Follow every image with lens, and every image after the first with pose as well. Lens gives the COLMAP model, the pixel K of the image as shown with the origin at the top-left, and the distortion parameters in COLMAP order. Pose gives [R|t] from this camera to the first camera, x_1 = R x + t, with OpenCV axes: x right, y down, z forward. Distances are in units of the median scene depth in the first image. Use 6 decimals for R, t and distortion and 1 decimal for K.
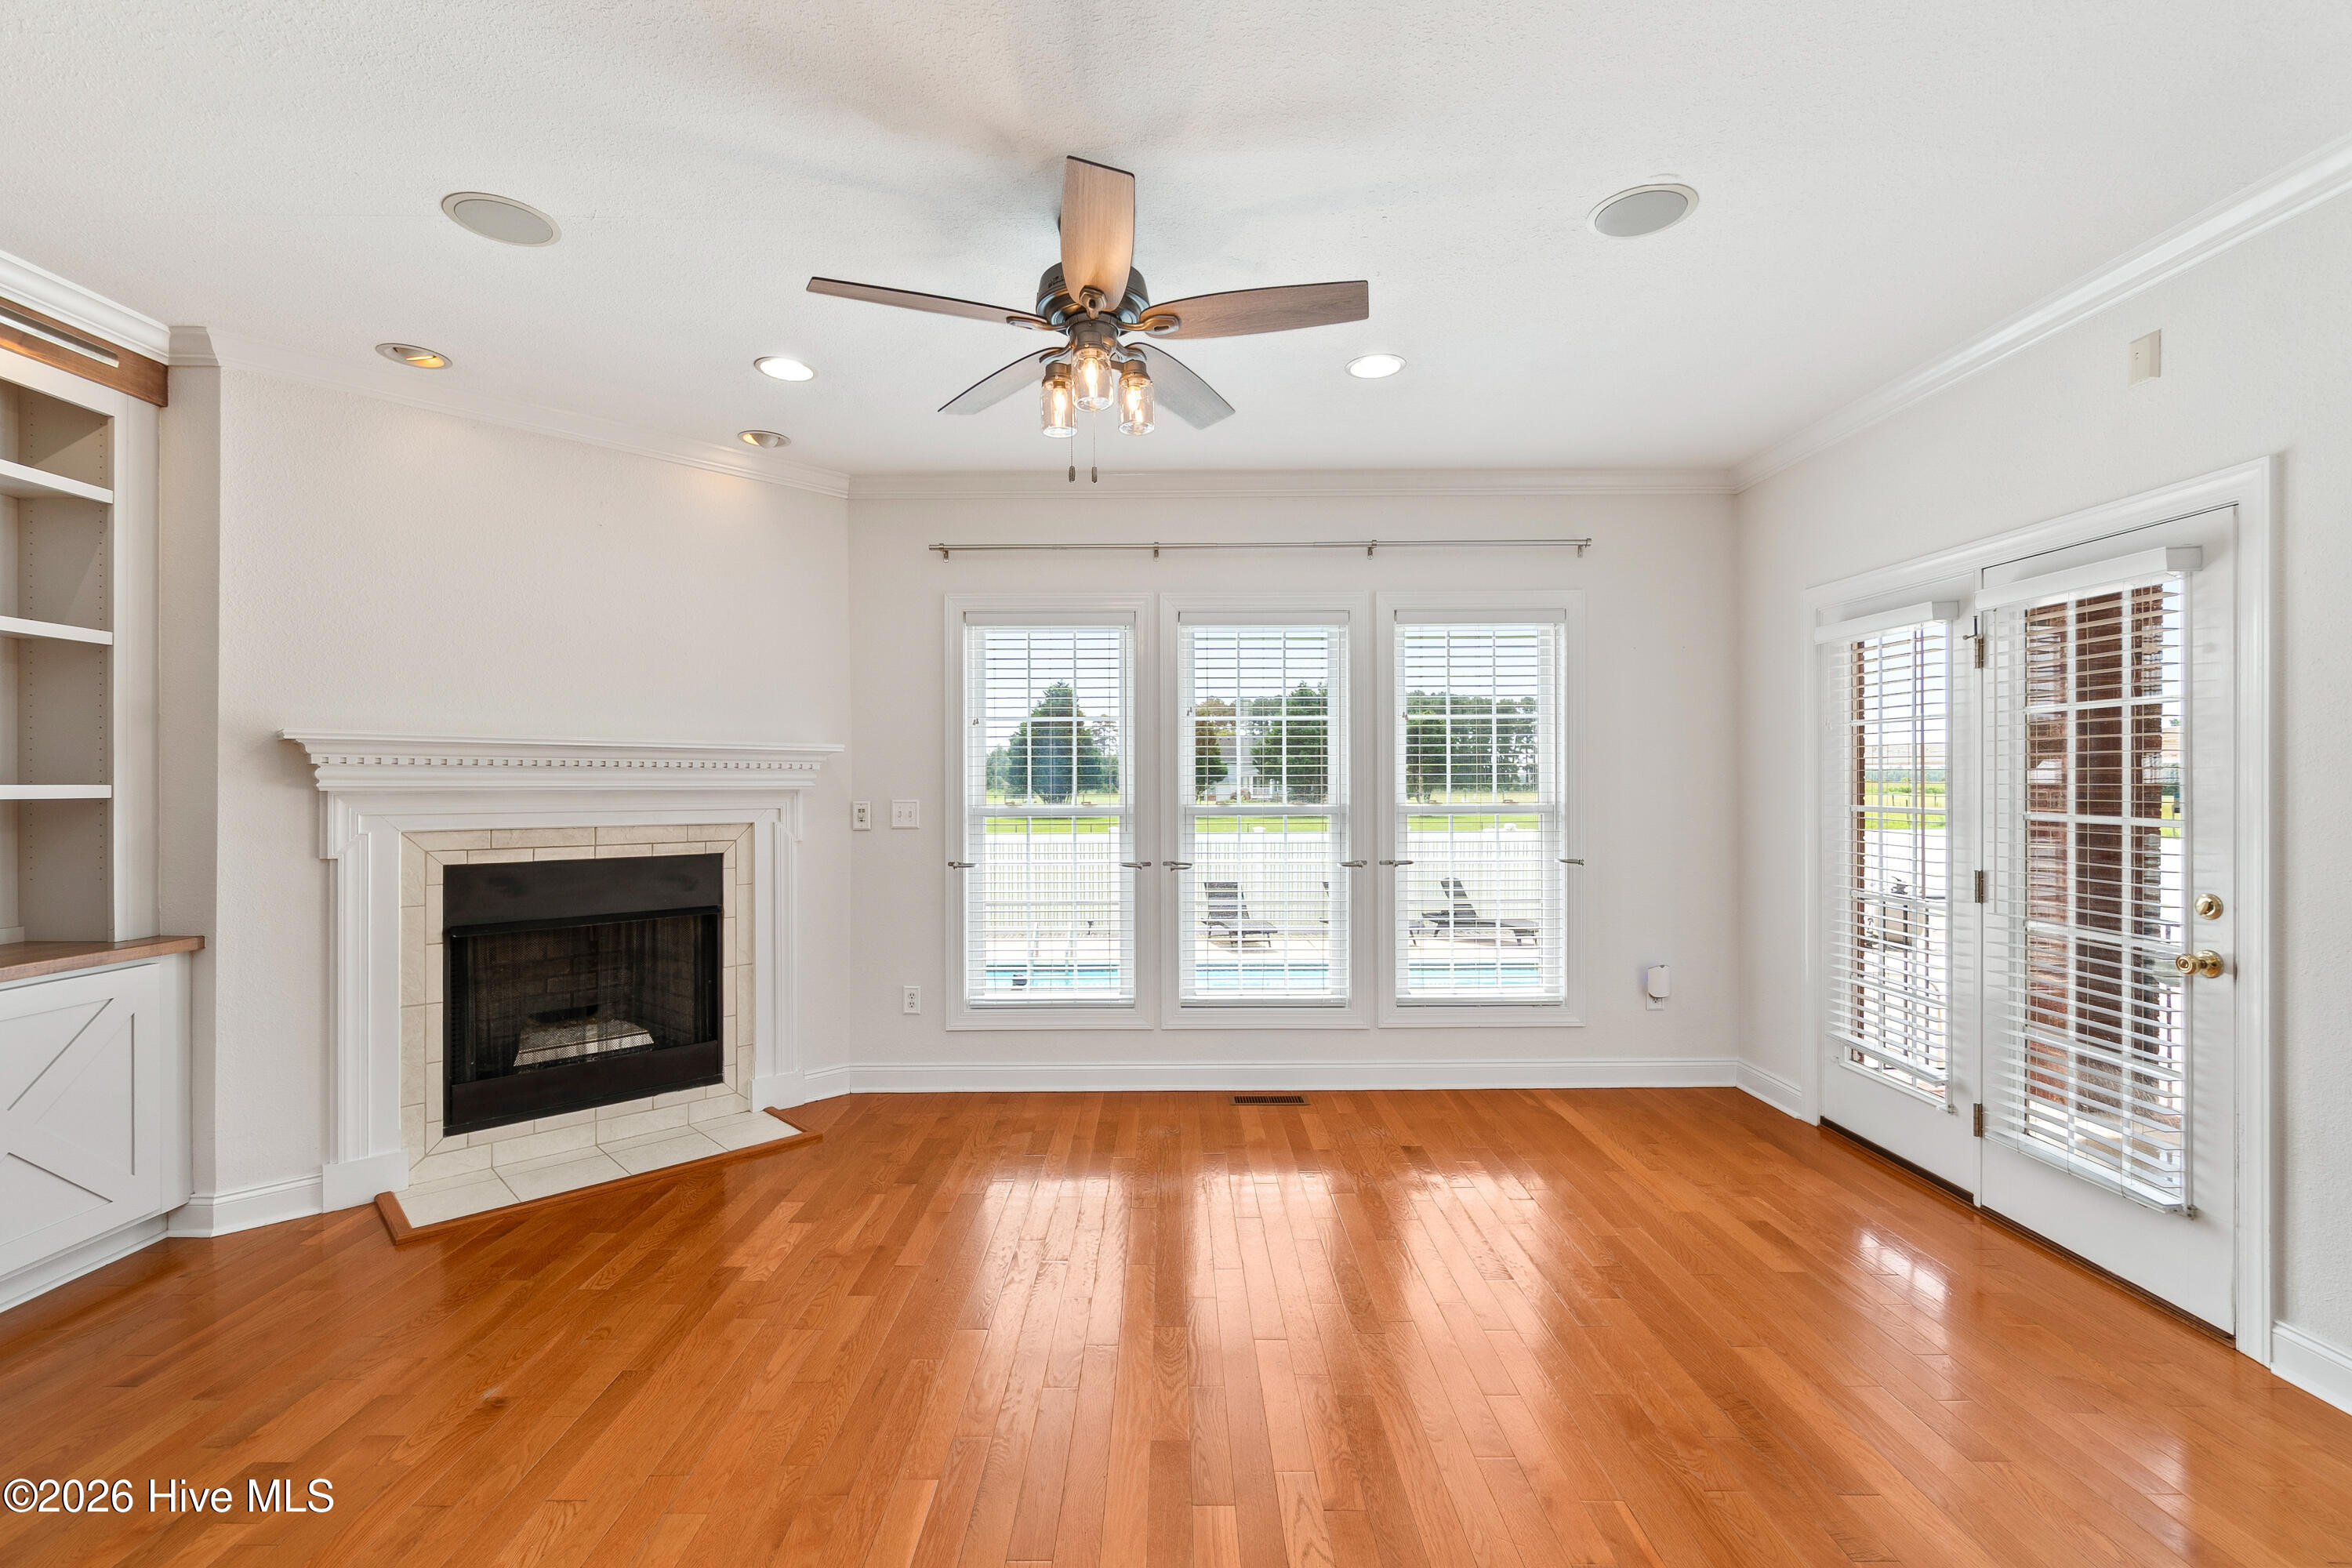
lens RADIAL K [[1007.1, 0, 1167.4], [0, 1007.1, 783.3], [0, 0, 1]] dist [-0.003429, -0.000721]
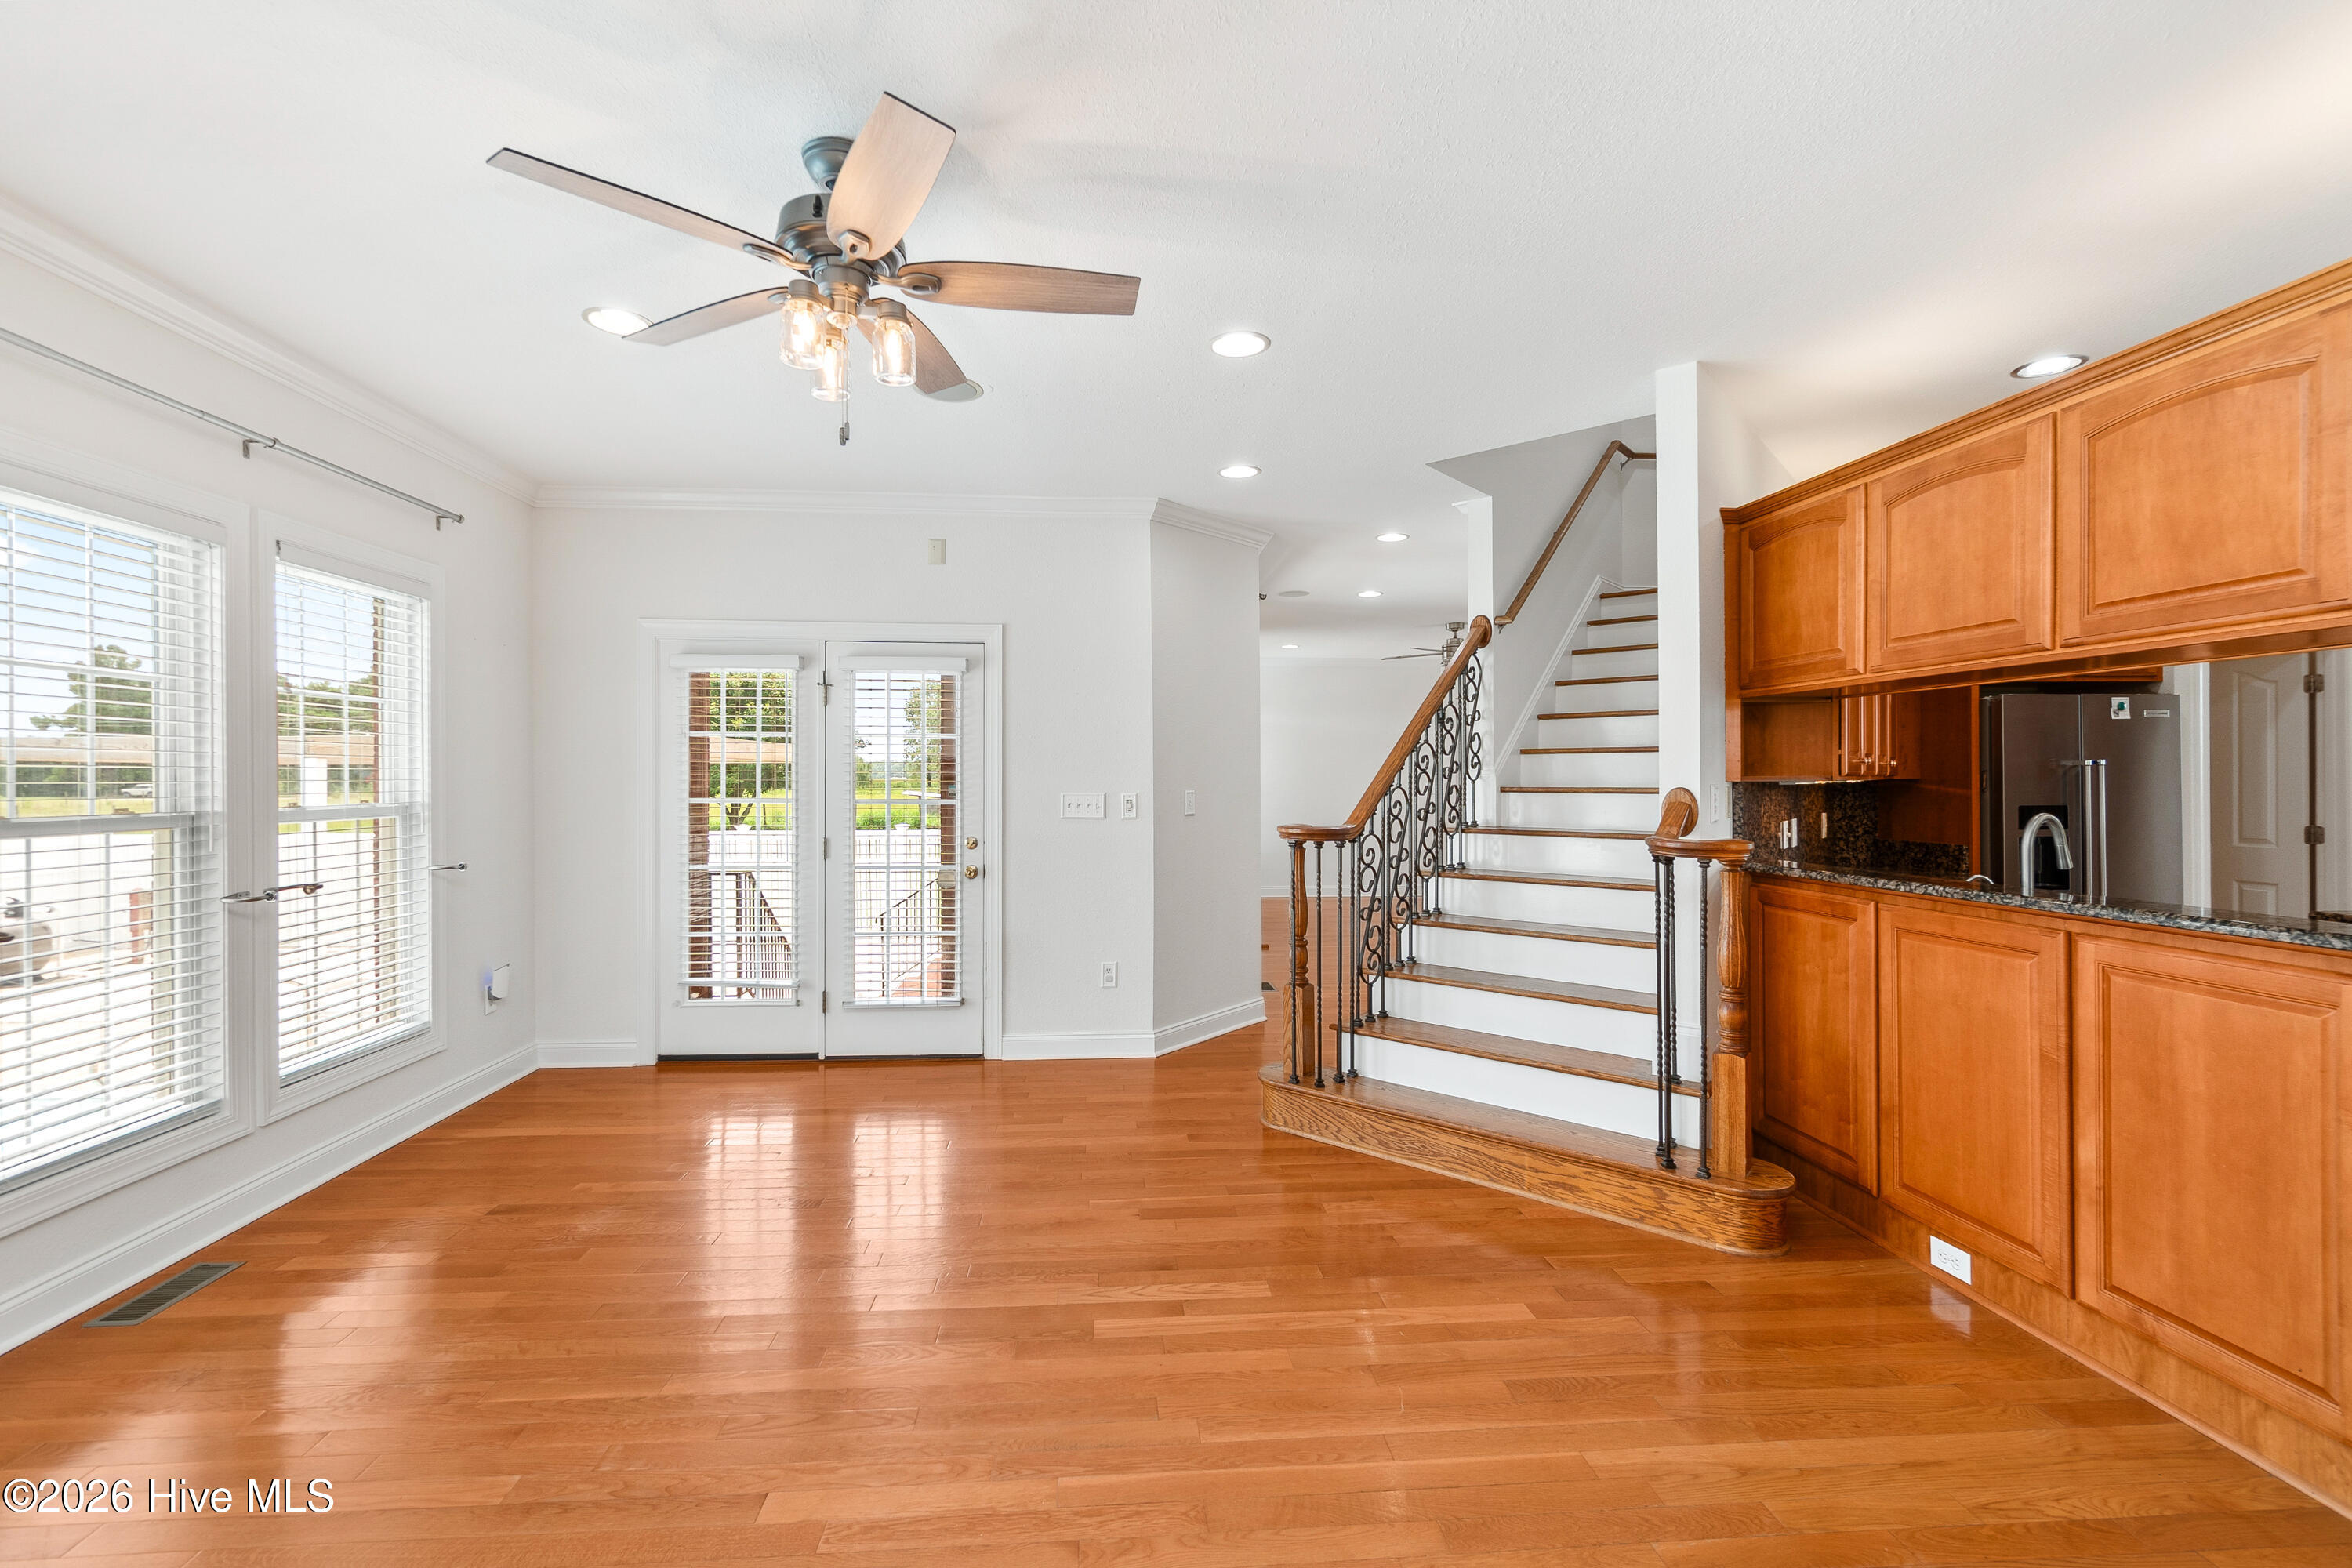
lens RADIAL K [[1007.1, 0, 1176.8], [0, 1007.1, 781.1], [0, 0, 1]] dist [-0.003429, -0.000721]
pose [[-0.071496, 0.001794, 0.997439, -0.641957], [-0.000114, 0.999998, -0.001807, 0.002366], [-0.997441, -0.000242, -0.071496, 0.486524]]
